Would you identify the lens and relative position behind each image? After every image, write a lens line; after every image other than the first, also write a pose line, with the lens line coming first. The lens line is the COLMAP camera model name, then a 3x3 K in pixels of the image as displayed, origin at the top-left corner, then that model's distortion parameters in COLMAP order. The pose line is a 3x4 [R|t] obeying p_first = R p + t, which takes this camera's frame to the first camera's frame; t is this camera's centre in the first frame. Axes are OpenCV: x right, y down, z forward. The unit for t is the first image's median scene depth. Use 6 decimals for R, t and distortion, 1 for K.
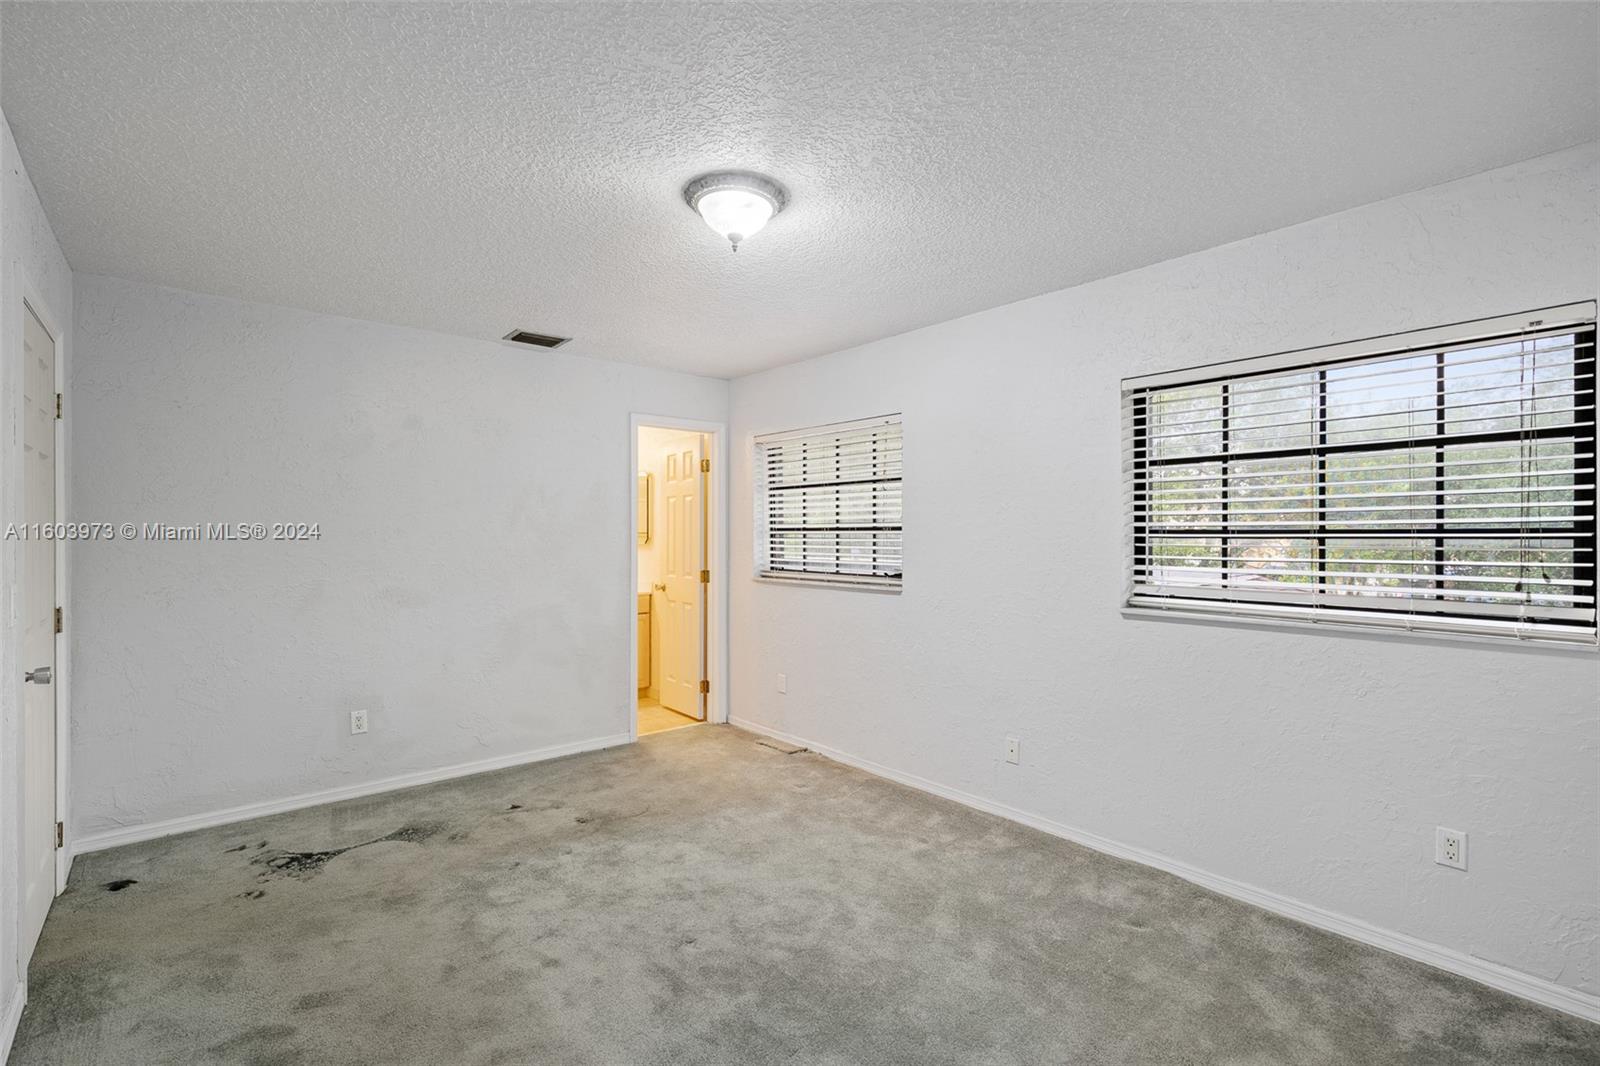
lens RADIAL K [[729.4, 0, 795.1], [0, 729.4, 526.2], [0, 0, 1]] dist [-0.004505, 0.002107]
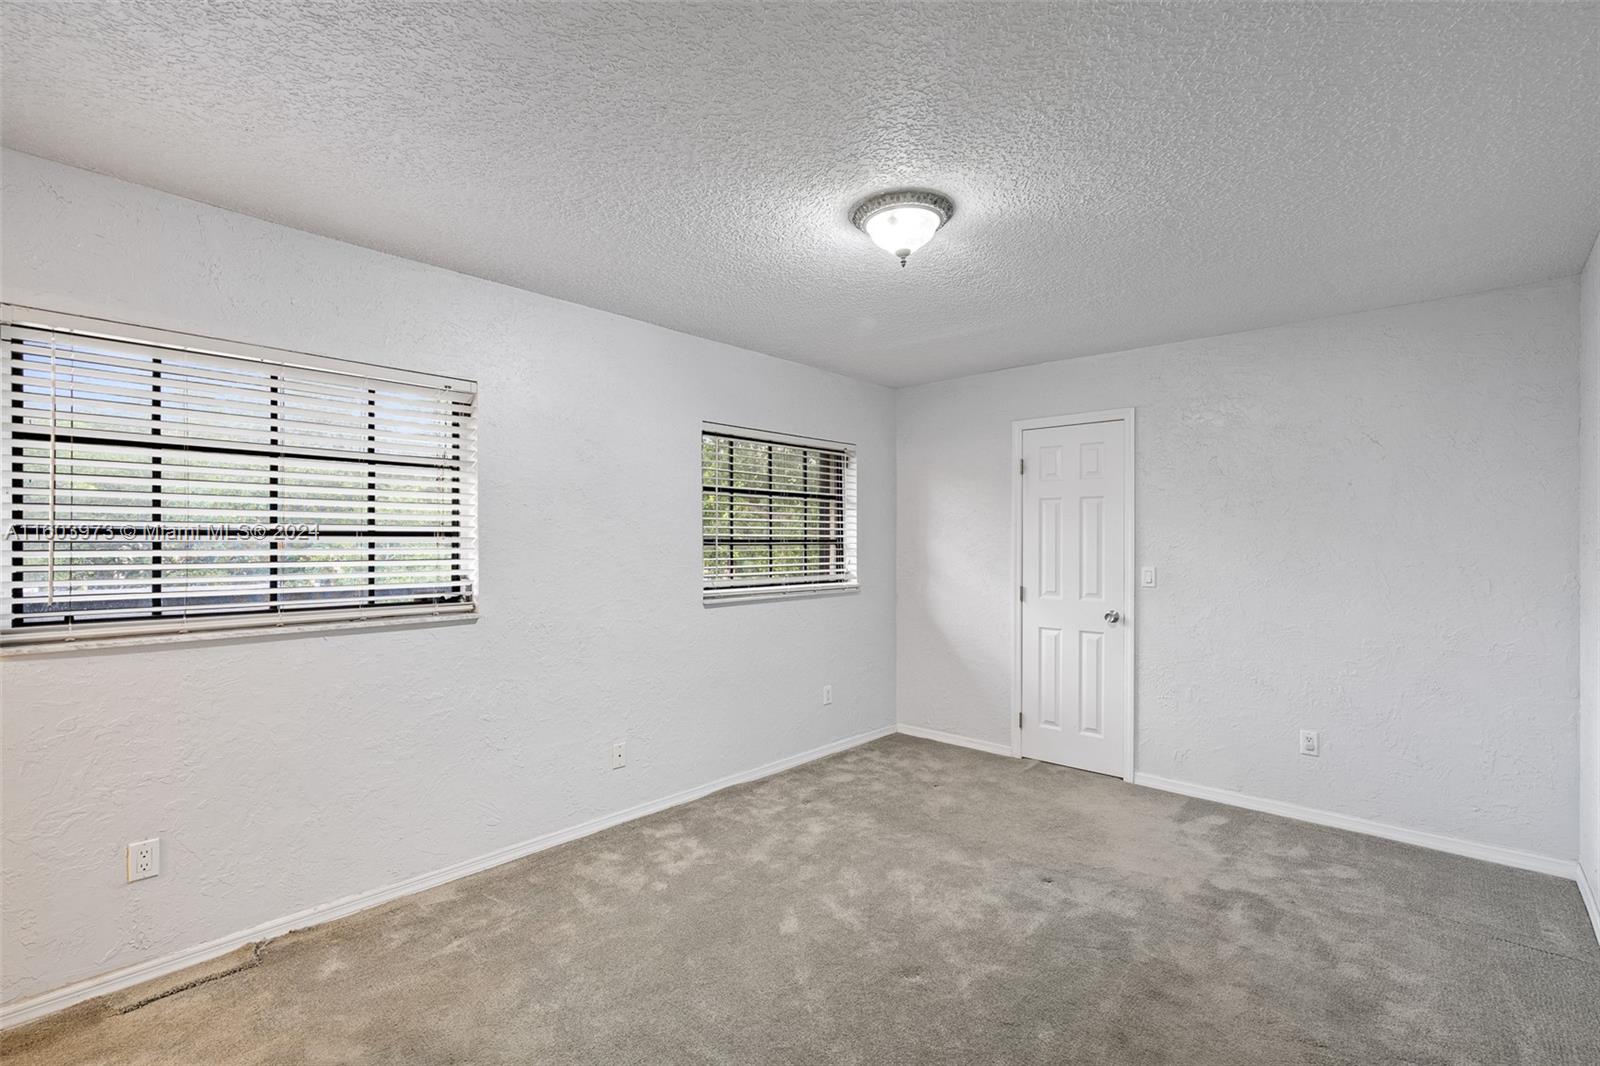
lens RADIAL K [[729.4, 0, 795.1], [0, 729.4, 526.2], [0, 0, 1]] dist [-0.004505, 0.002107]
pose [[-0.130080, 0.022727, 0.991243, -0.609133], [-0.010033, 0.999656, -0.024237, 0.008676], [-0.991453, -0.013098, -0.129807, 0.728250]]
